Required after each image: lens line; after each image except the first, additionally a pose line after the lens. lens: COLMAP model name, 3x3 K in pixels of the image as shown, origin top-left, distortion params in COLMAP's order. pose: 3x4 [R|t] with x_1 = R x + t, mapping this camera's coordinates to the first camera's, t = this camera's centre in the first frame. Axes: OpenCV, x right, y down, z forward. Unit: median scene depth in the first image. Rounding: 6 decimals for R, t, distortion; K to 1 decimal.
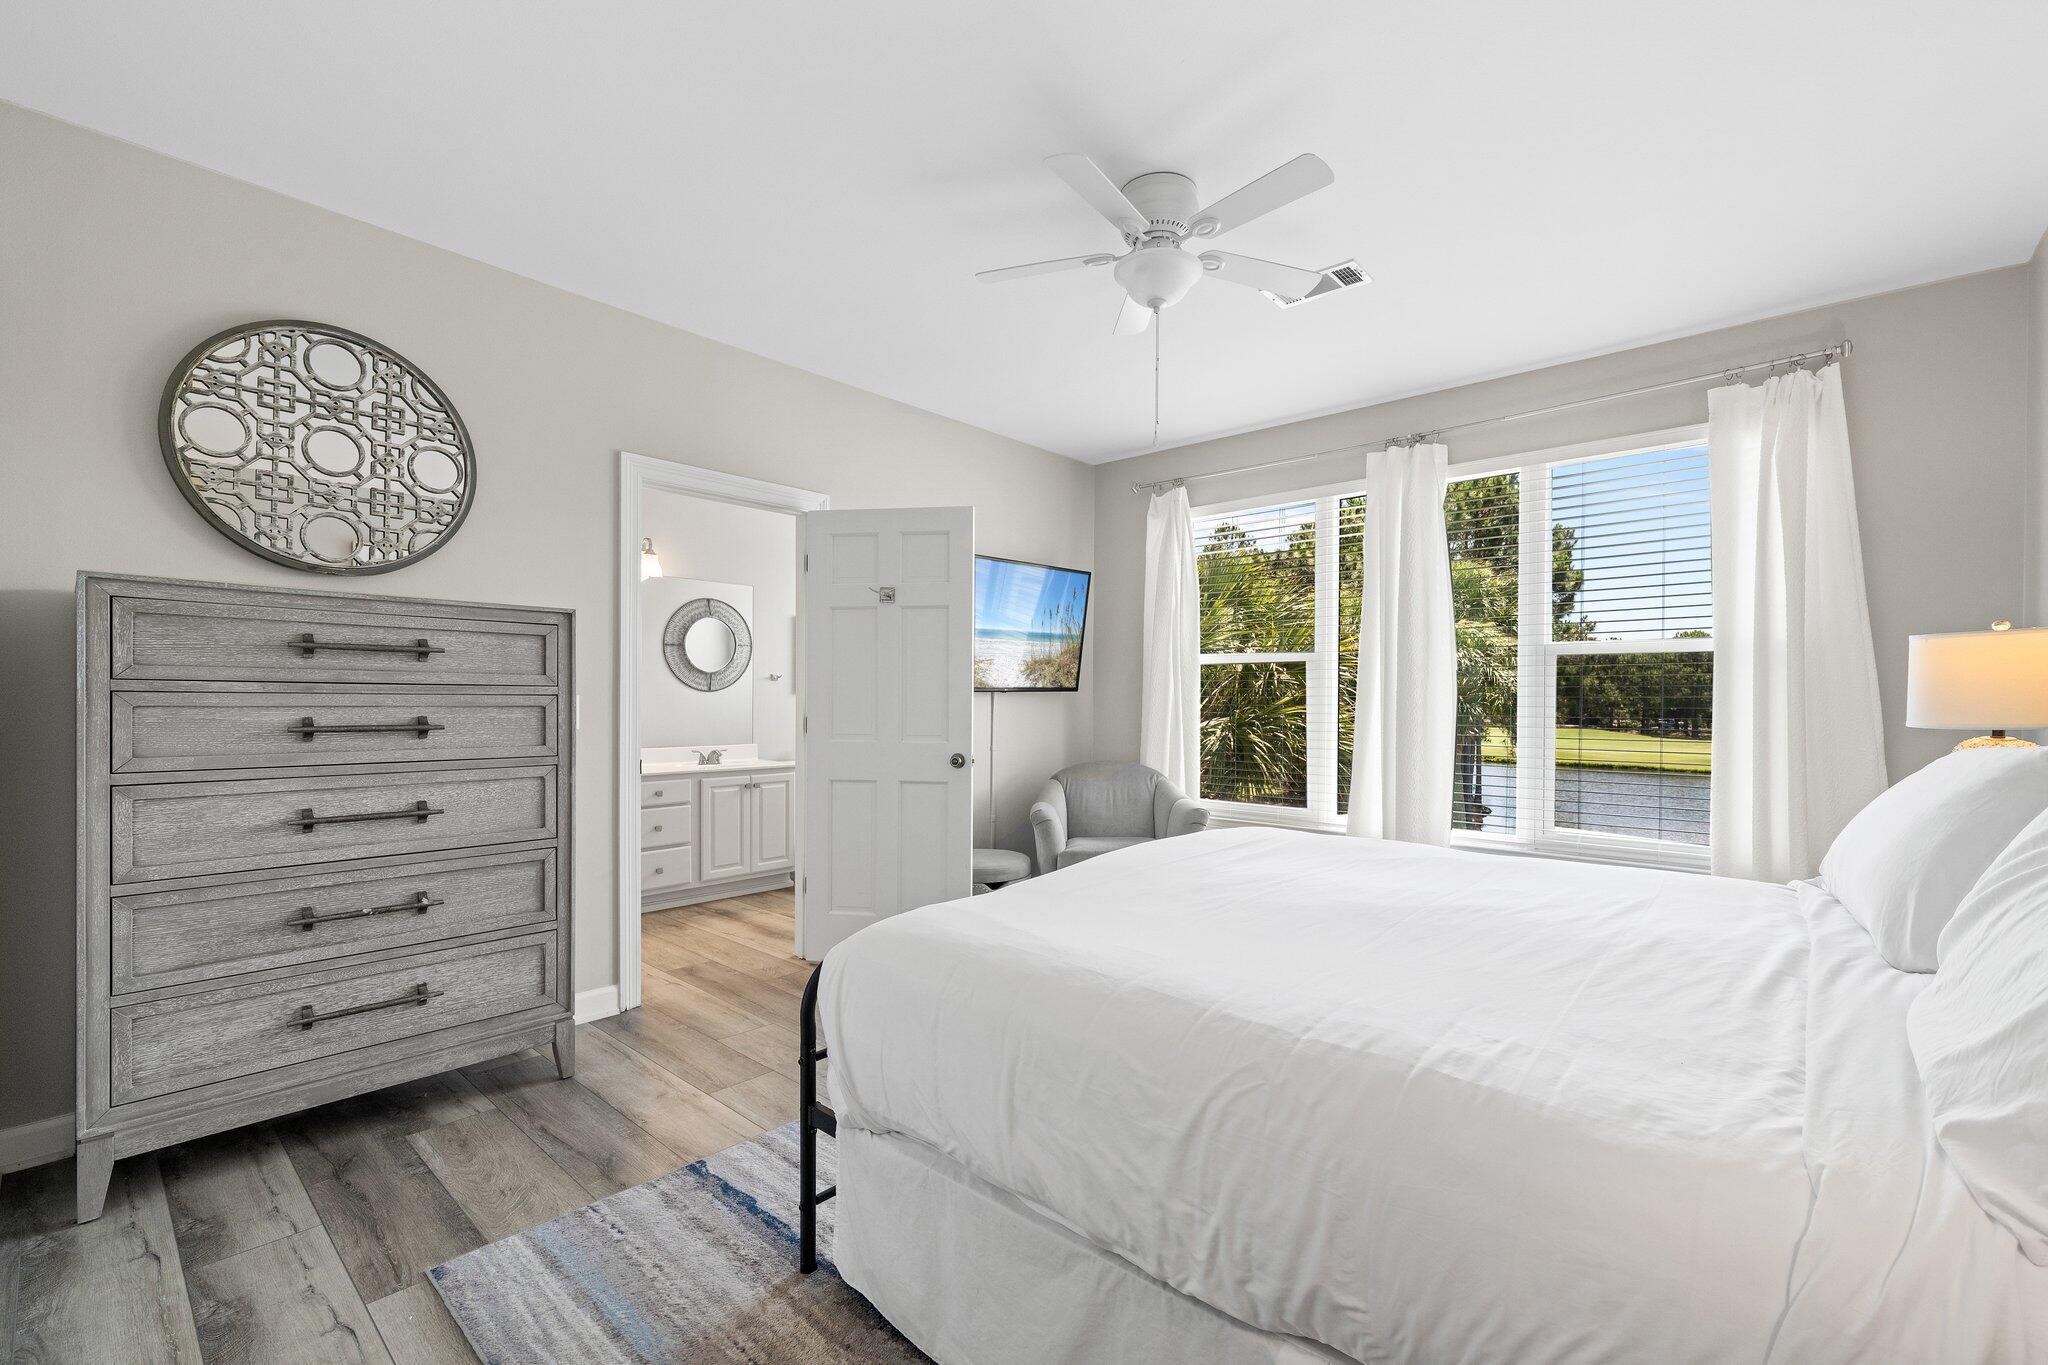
lens RADIAL K [[893.6, 0, 1057.3], [0, 893.6, 697.7], [0, 0, 1]] dist [0.002818, -0.000201]
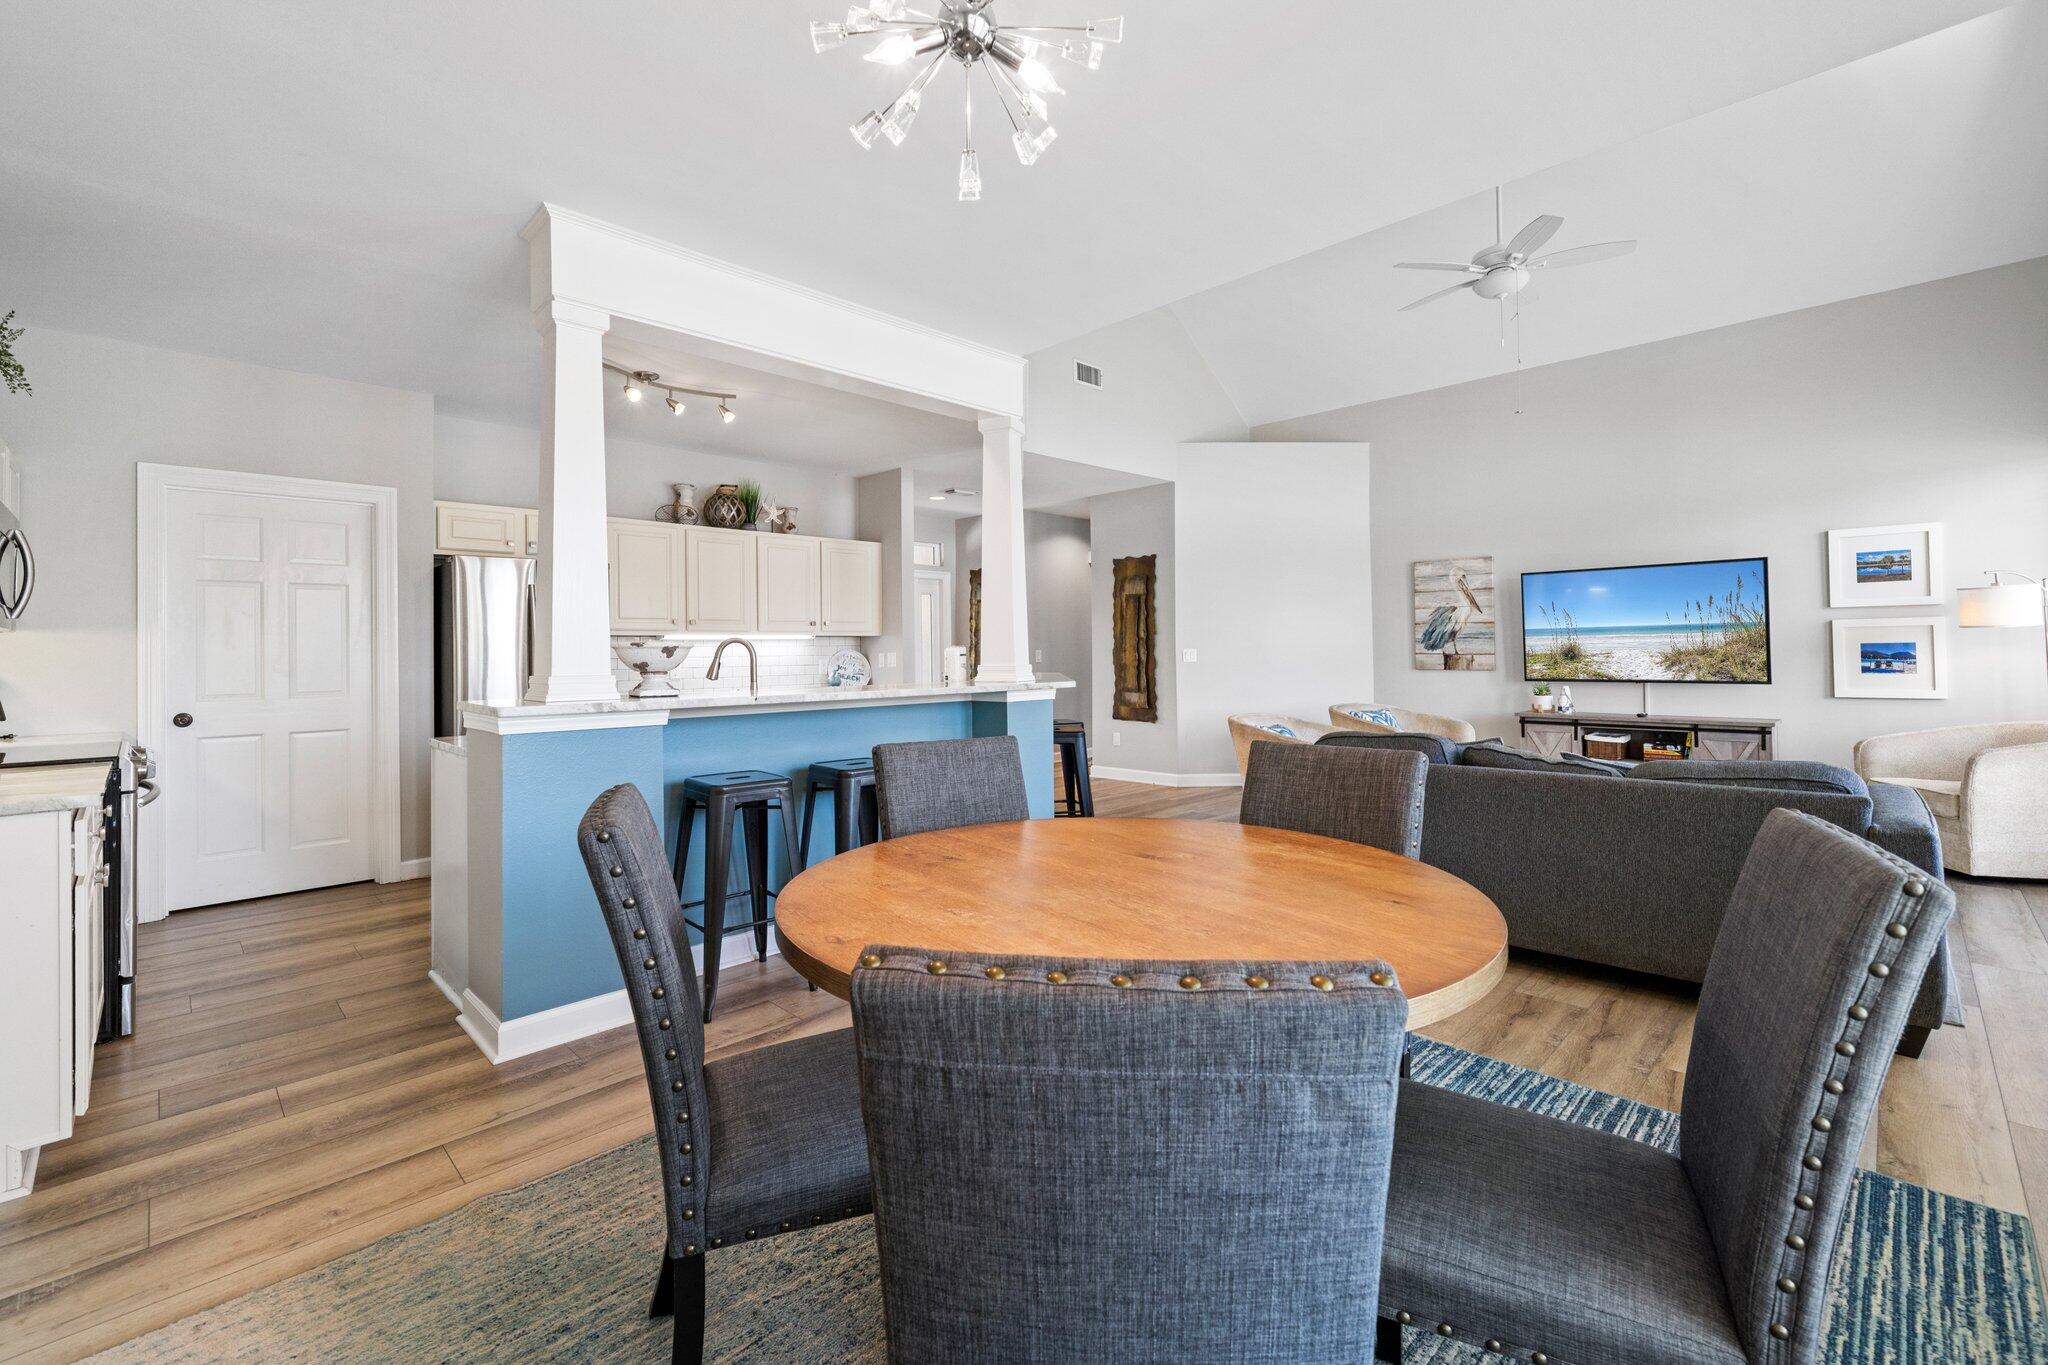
lens RADIAL K [[880.0, 0, 1015.5], [0, 880.0, 642.7], [0, 0, 1]] dist [0.005854, -0.000908]
pose [[-0.053791, -0.007501, -0.998524, 1.036189], [0.006530, 0.999948, -0.007863, -0.049586], [0.998531, -0.006943, -0.053739, 0.283688]]
